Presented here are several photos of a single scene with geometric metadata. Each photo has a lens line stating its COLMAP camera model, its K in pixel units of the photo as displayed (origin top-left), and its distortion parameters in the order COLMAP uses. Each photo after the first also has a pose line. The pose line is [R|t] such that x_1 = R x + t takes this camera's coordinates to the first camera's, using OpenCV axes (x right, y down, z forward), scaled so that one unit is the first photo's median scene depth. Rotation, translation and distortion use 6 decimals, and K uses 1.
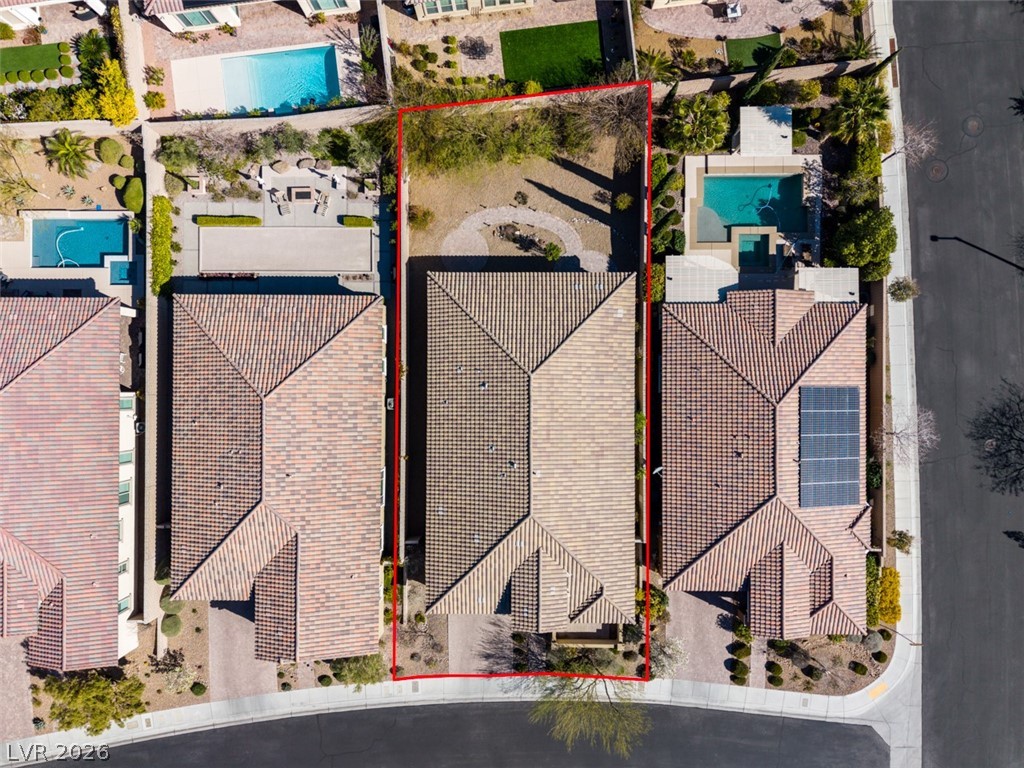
lens RADIAL K [[721.5, 0, 516.9], [0, 721.5, 383.7], [0, 0, 1]] dist [0.055842, -0.085389]
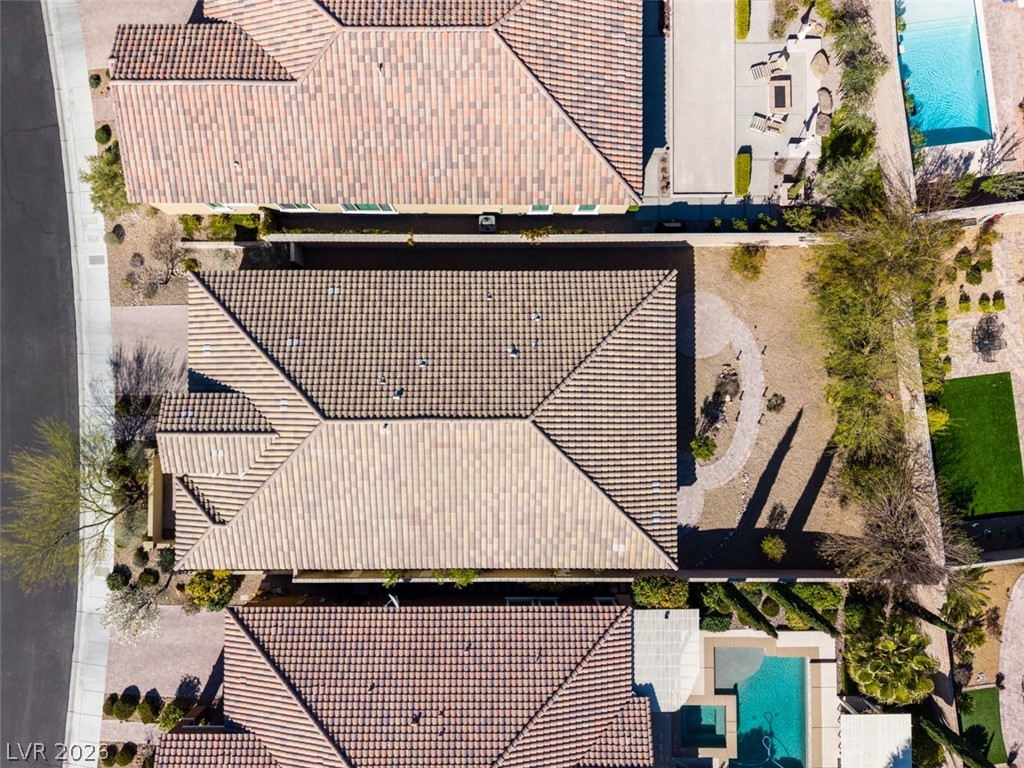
lens RADIAL K [[721.5, 0, 516.9], [0, 721.5, 383.7], [0, 0, 1]] dist [0.055842, -0.085389]
pose [[0.005277, 0.999912, -0.012189, -0.006338], [-0.999984, 0.005303, 0.002166, -0.001963], [0.002230, 0.012177, 0.999923, 0.294585]]
